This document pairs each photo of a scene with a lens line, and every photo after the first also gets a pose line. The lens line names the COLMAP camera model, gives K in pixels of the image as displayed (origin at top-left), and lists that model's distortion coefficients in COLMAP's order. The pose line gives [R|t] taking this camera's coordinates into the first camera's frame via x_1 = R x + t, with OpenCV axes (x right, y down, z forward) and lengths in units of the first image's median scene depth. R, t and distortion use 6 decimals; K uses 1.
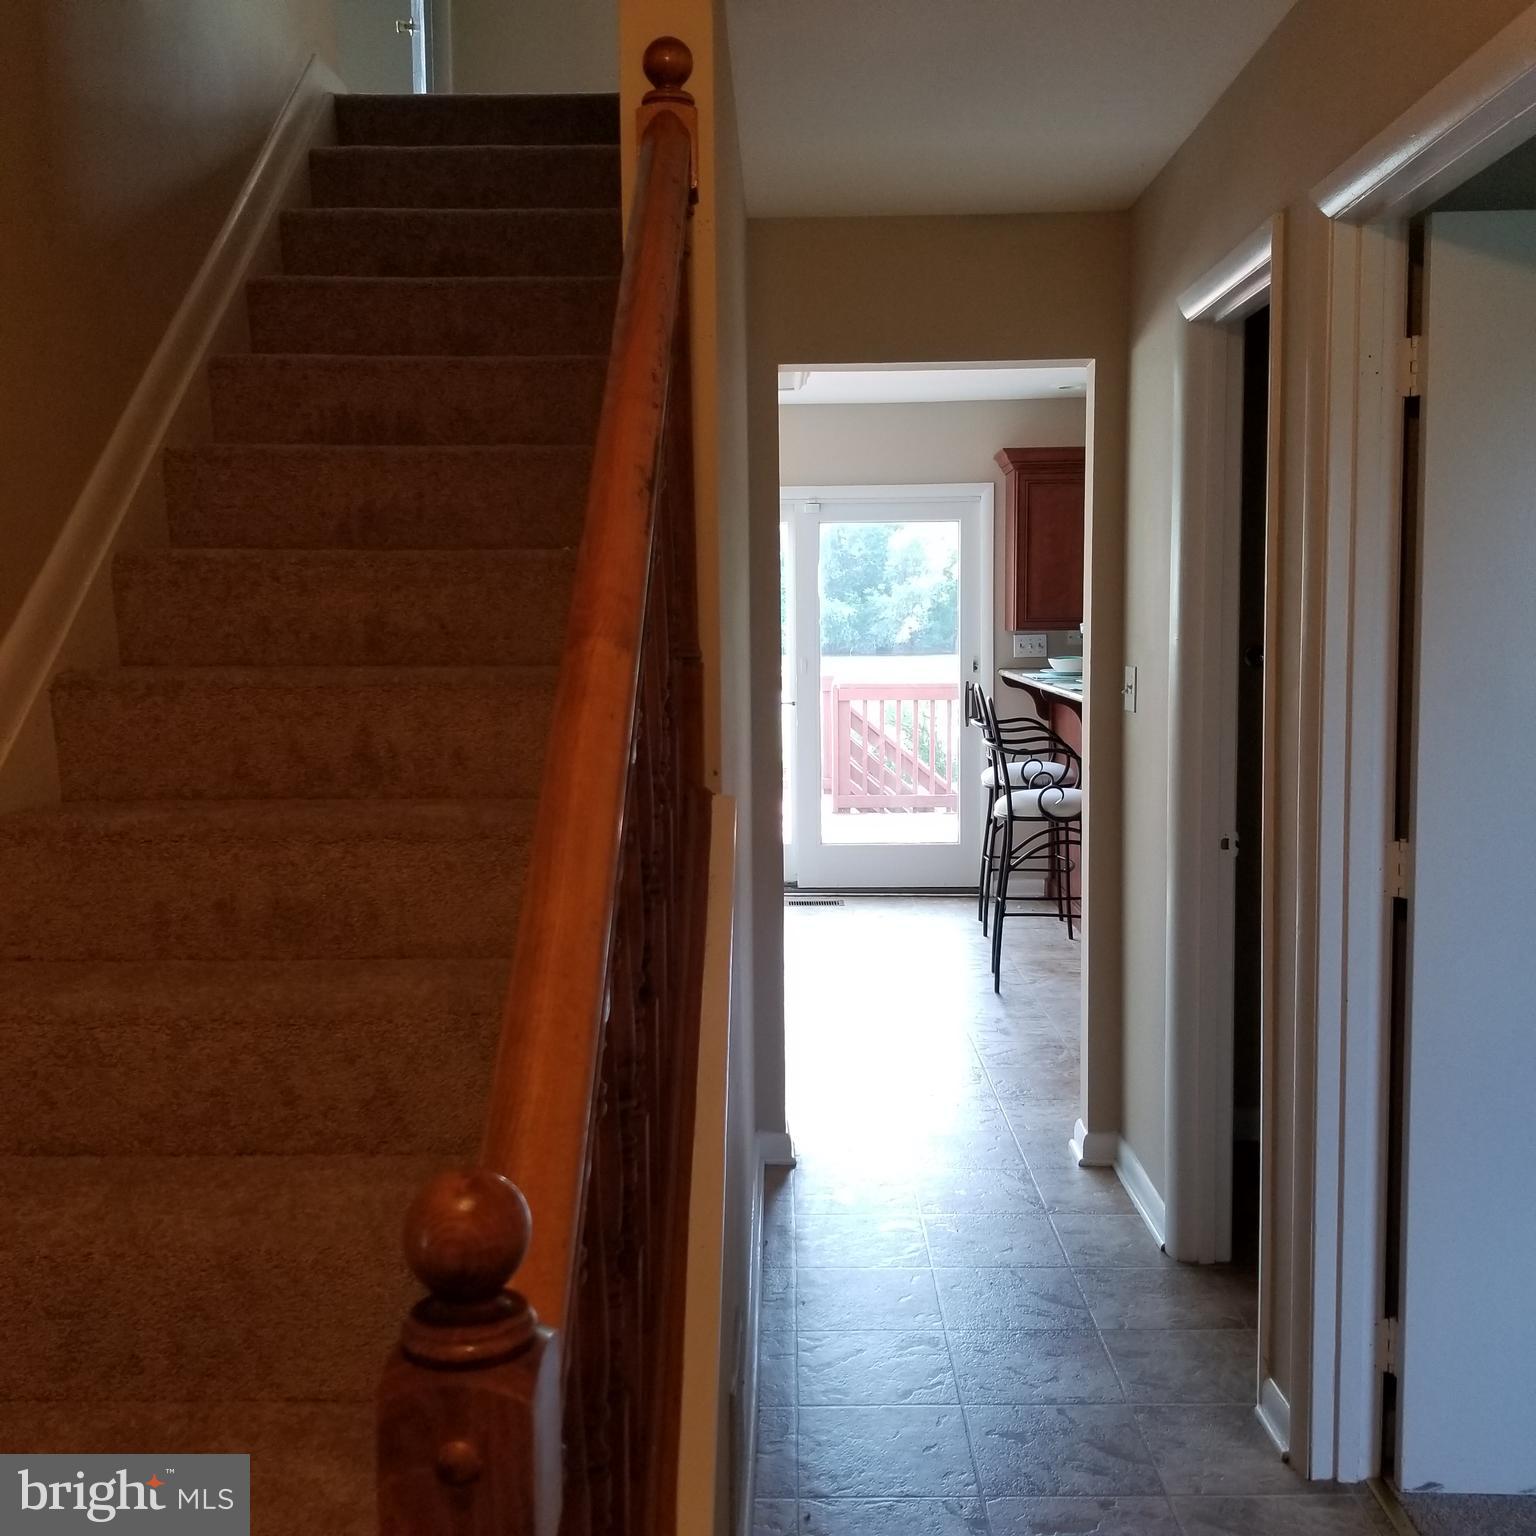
lens RADIAL K [[1651.6, 0, 768.4], [0, 1651.6, 765.1], [0, 0, 1]] dist [0.059828, 0.000000]
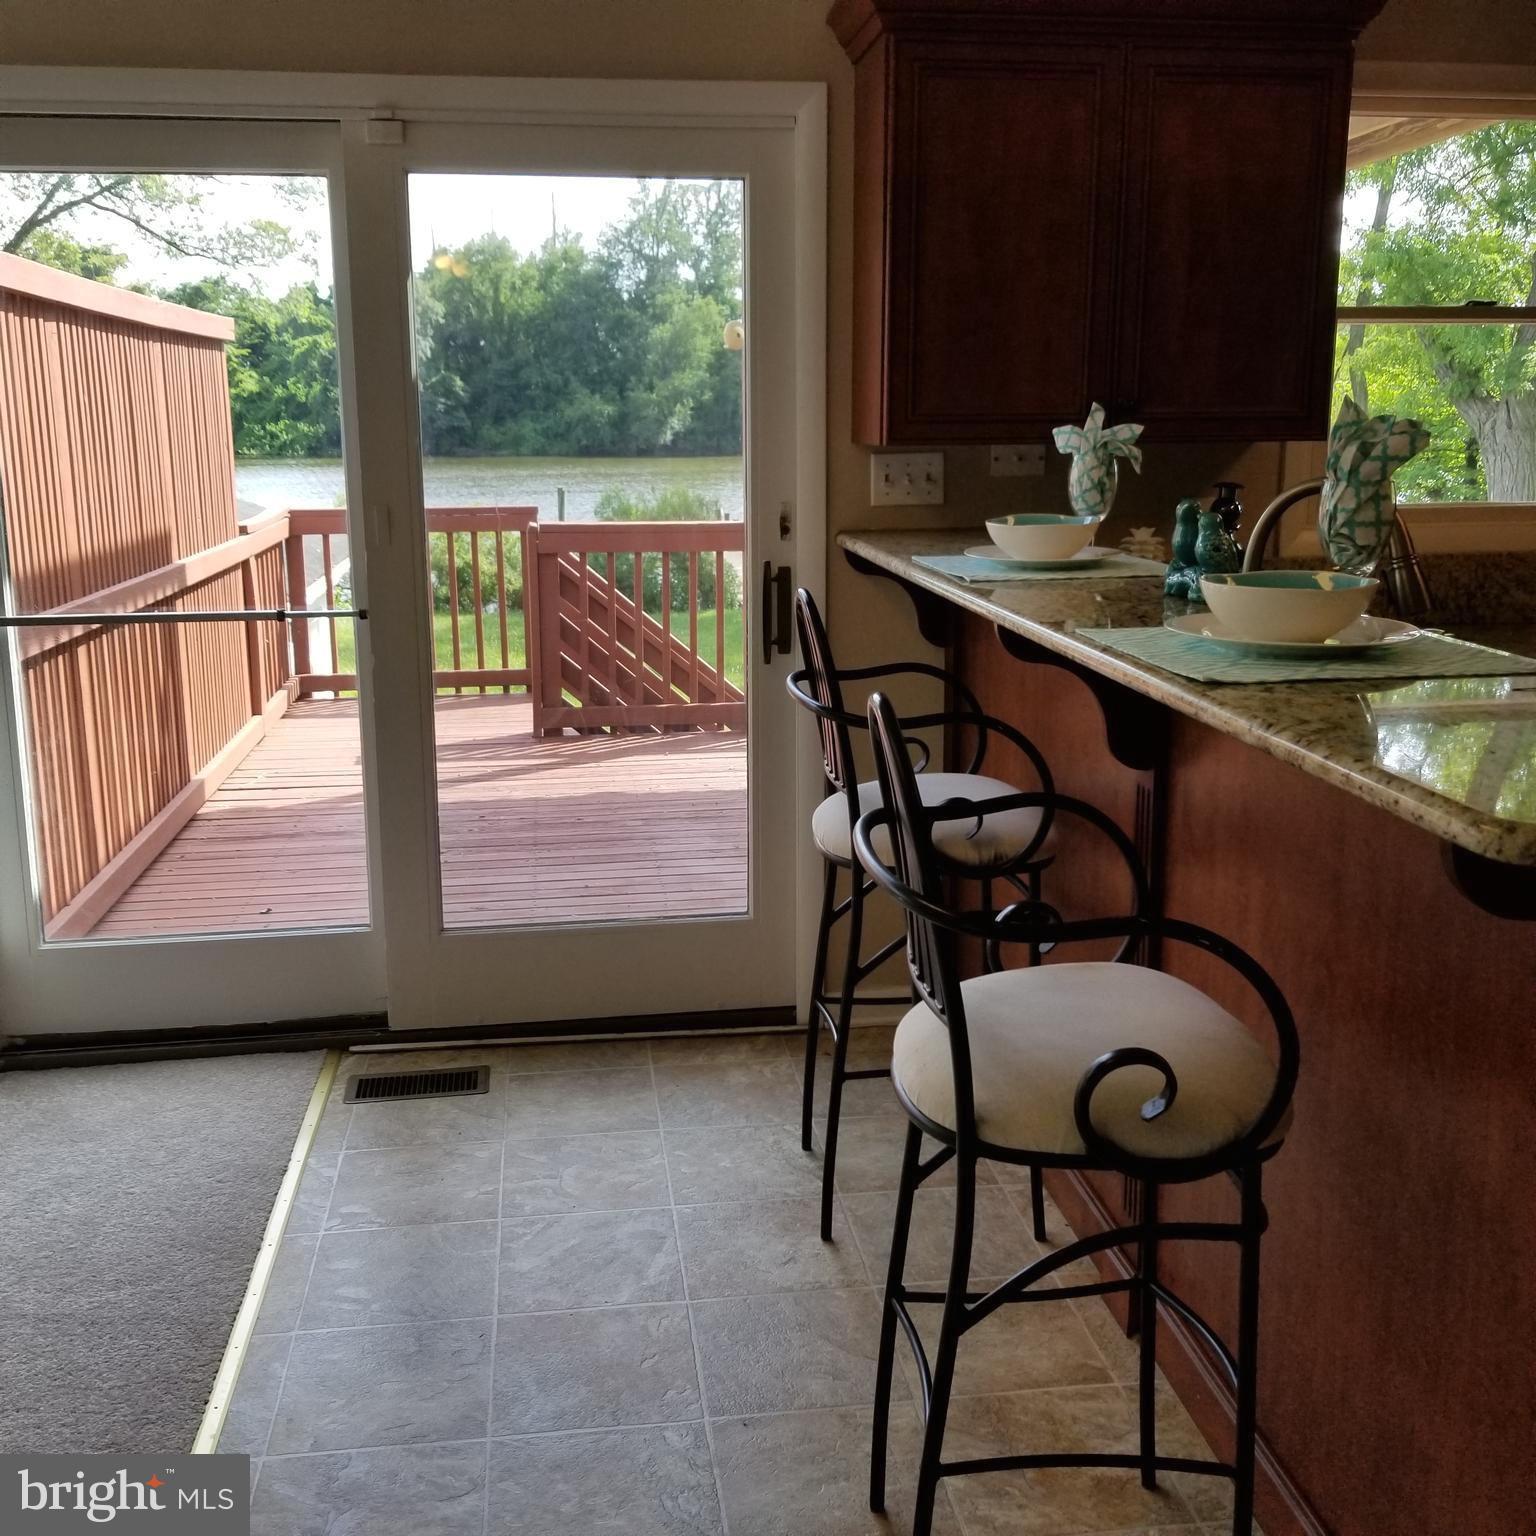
lens RADIAL K [[1651.6, 0, 785.5], [0, 1651.6, 766.2], [0, 0, 1]] dist [0.059828, 0.000000]
pose [[0.988559, -0.024634, 0.148807, 0.058516], [0.006804, 0.992852, 0.119159, -0.048731], [-0.150679, -0.116783, 0.981661, 0.560975]]
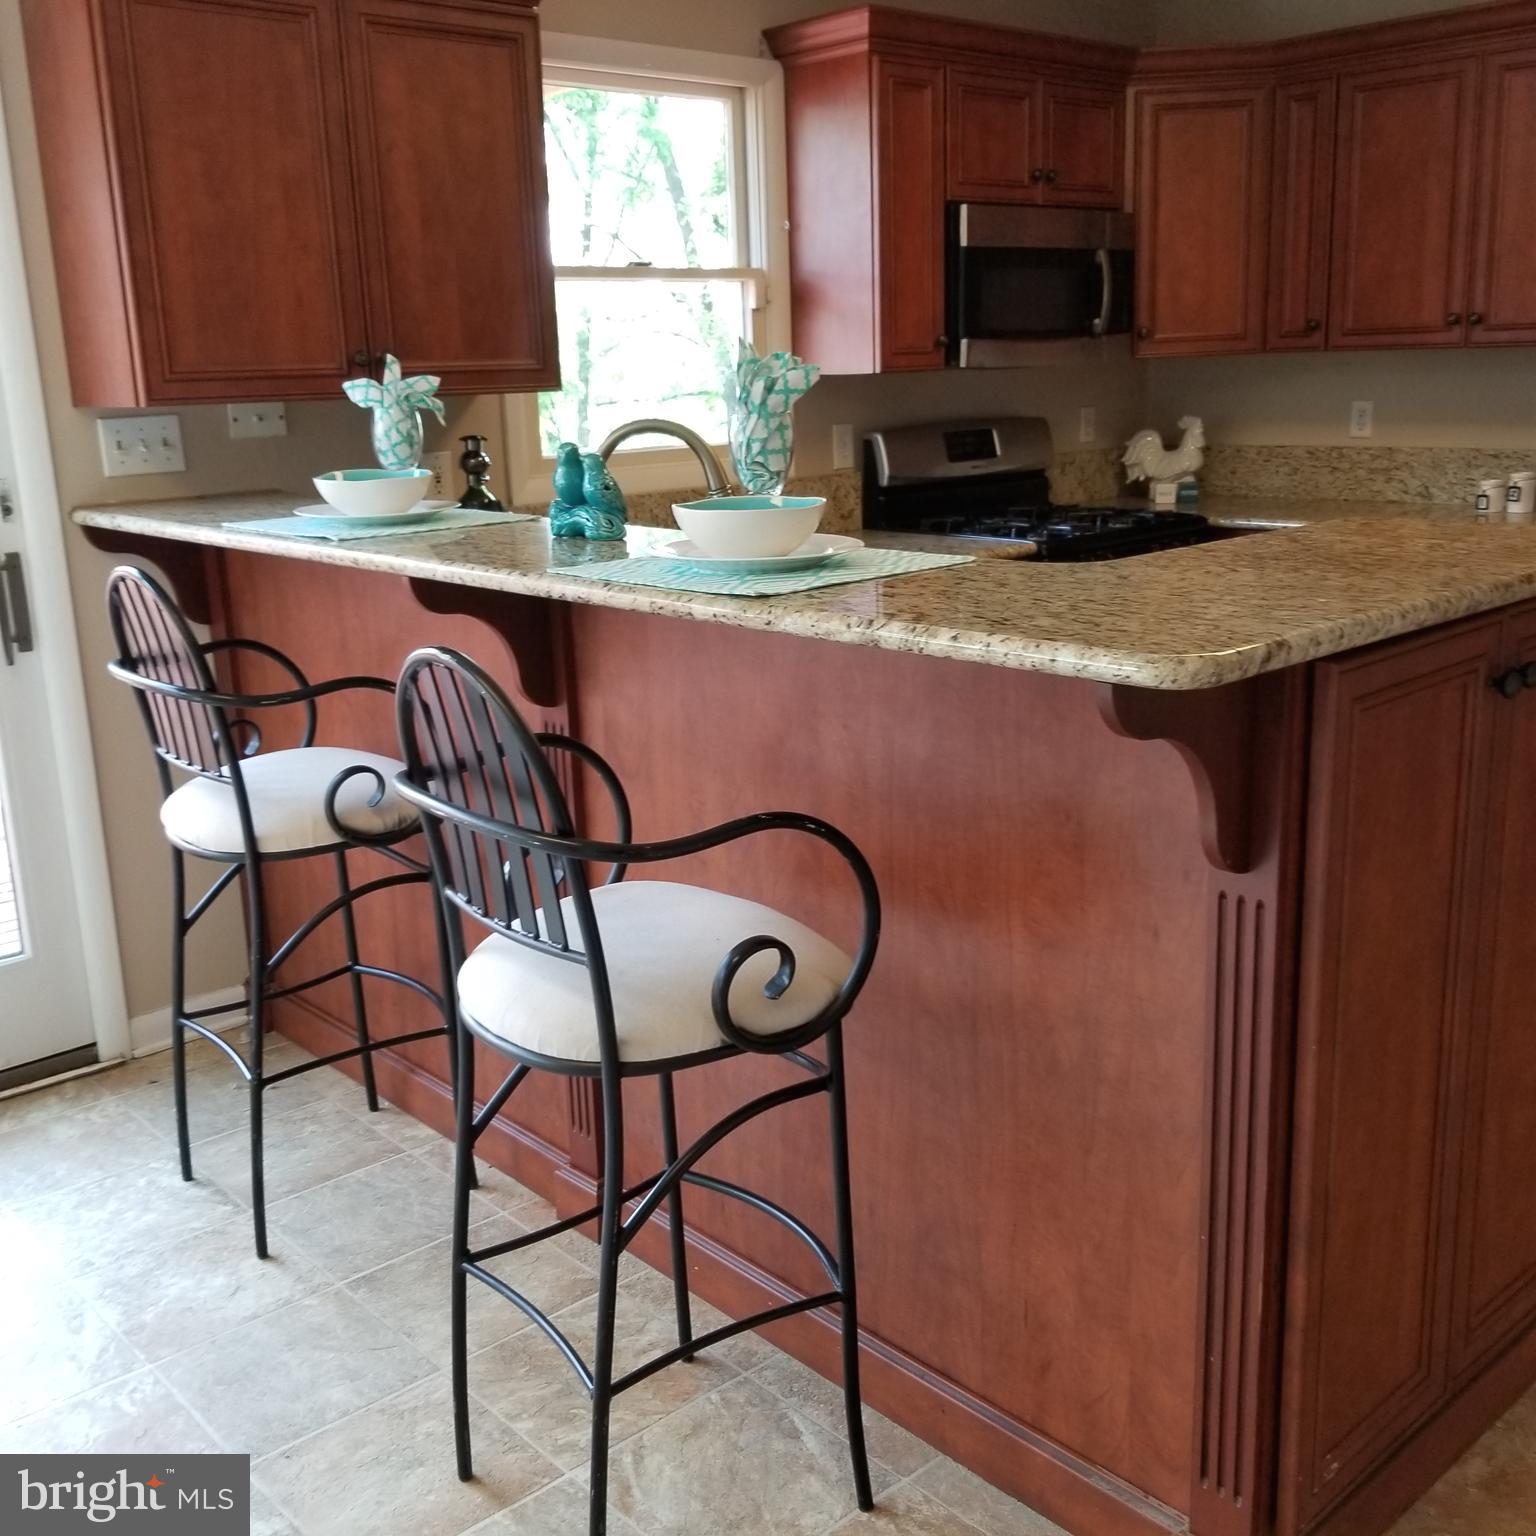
lens RADIAL K [[1651.6, 0, 777.8], [0, 1651.6, 769.6], [0, 0, 1]] dist [0.059828, 0.000000]
pose [[0.731924, -0.175146, 0.658492, -0.011774], [0.087251, 0.982535, 0.164355, -0.047528], [-0.675777, -0.062841, 0.734422, 0.589886]]
